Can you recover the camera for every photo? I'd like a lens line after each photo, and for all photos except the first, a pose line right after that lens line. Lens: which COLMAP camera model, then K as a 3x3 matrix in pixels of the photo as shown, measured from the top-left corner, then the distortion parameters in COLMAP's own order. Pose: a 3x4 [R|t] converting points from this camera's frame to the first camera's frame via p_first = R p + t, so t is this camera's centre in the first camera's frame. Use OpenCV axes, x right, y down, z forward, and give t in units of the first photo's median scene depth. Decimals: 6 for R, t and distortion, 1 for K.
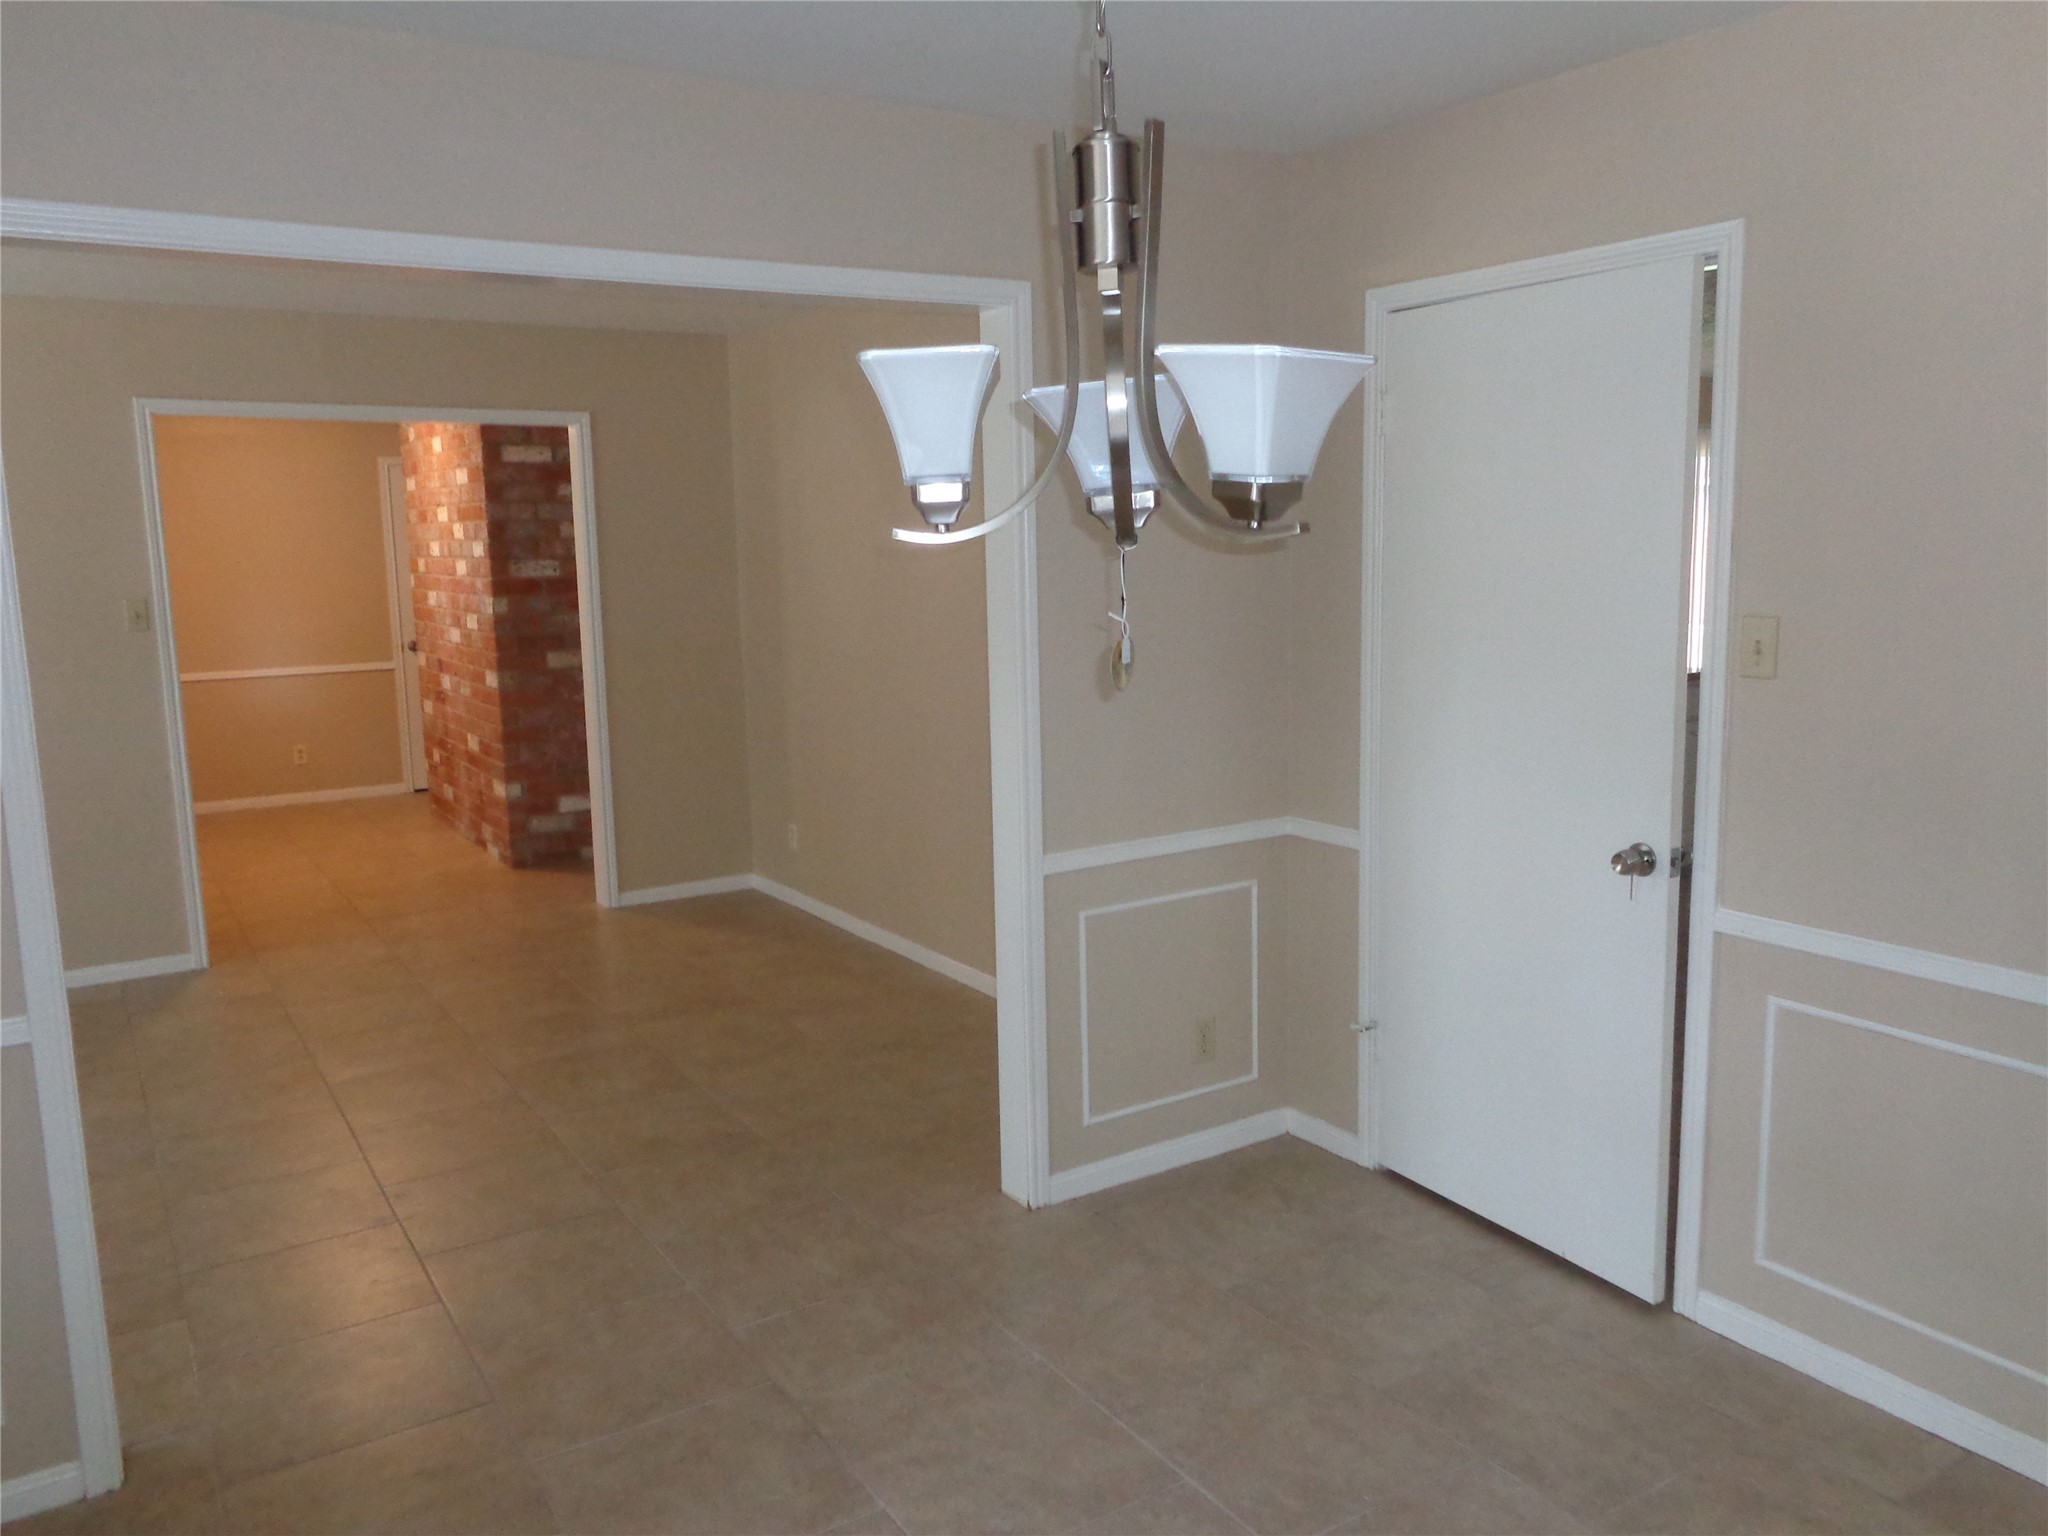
lens RADIAL K [[1511.3, 0, 1031.3], [0, 1511.3, 760.6], [0, 0, 1]] dist [-0.002965, -0.000474]
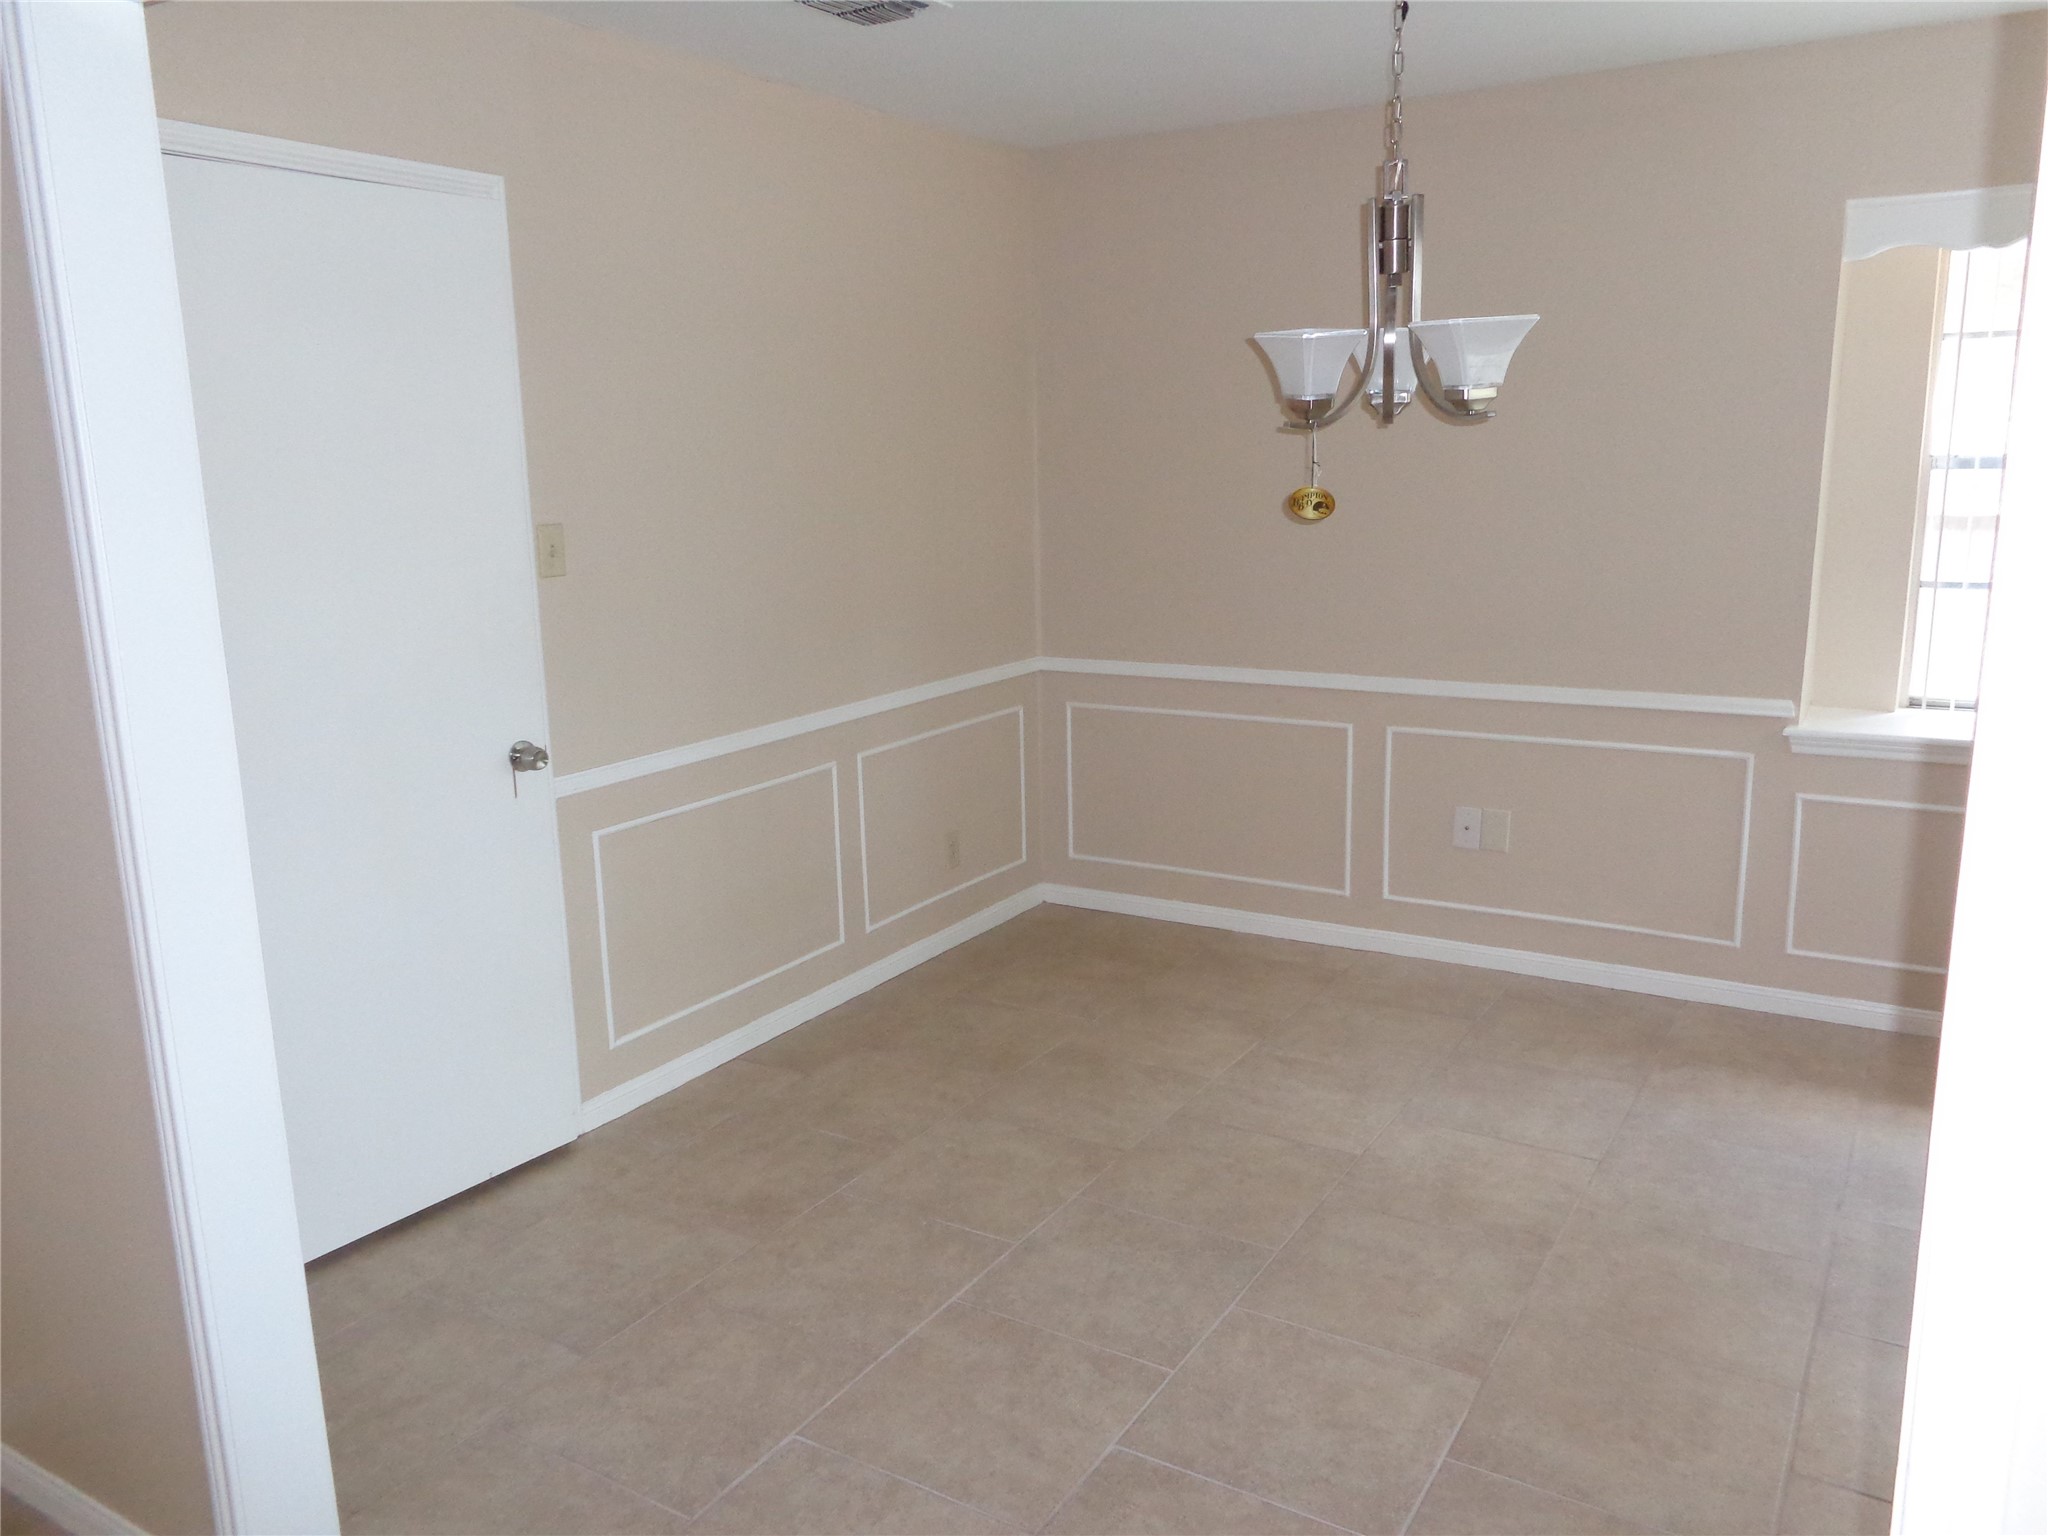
lens RADIAL K [[1546.6, 0, 1024.0], [0, 1546.6, 768.0], [0, 0, 1]] dist [0.000852, -0.004778]
pose [[-0.442409, -0.156968, 0.882969, -0.828926], [0.157785, 0.955581, 0.248934, -0.165204], [-0.882824, 0.249450, -0.397991, 1.260982]]
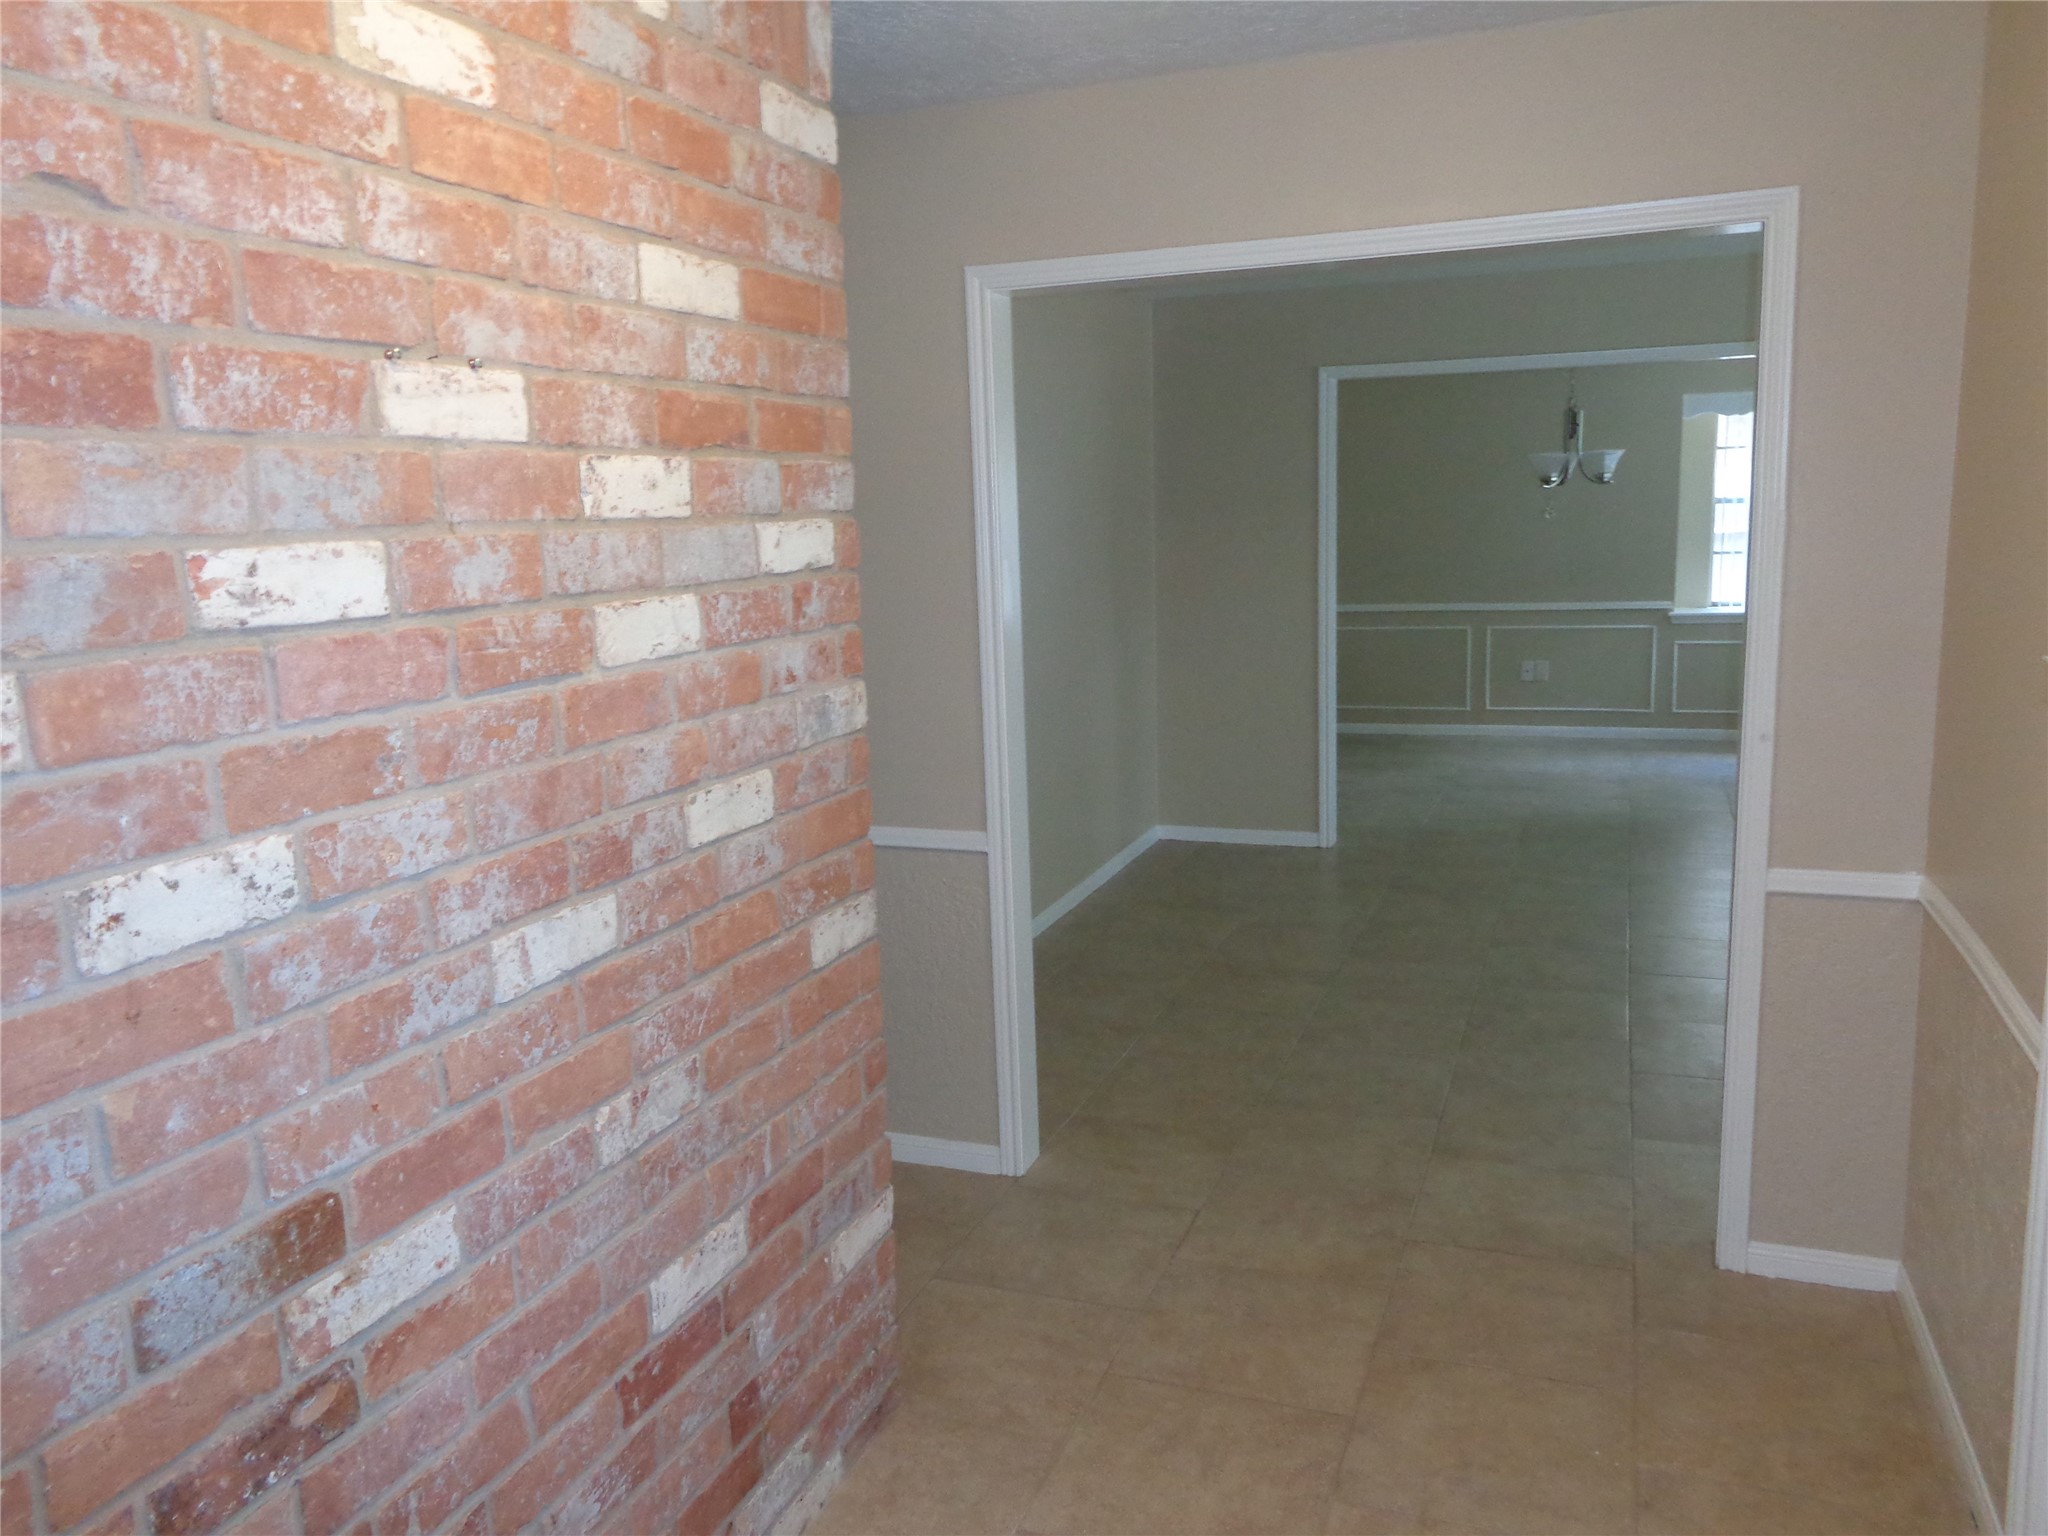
lens RADIAL K [[1546.6, 0, 1024.0], [0, 1546.6, 768.0], [0, 0, 1]] dist [0.000852, -0.004778]
pose [[-0.590761, -0.094431, 0.801302, -1.848397], [0.162523, 0.958844, 0.232817, -0.441494], [-0.790309, 0.267769, -0.551100, 3.268139]]
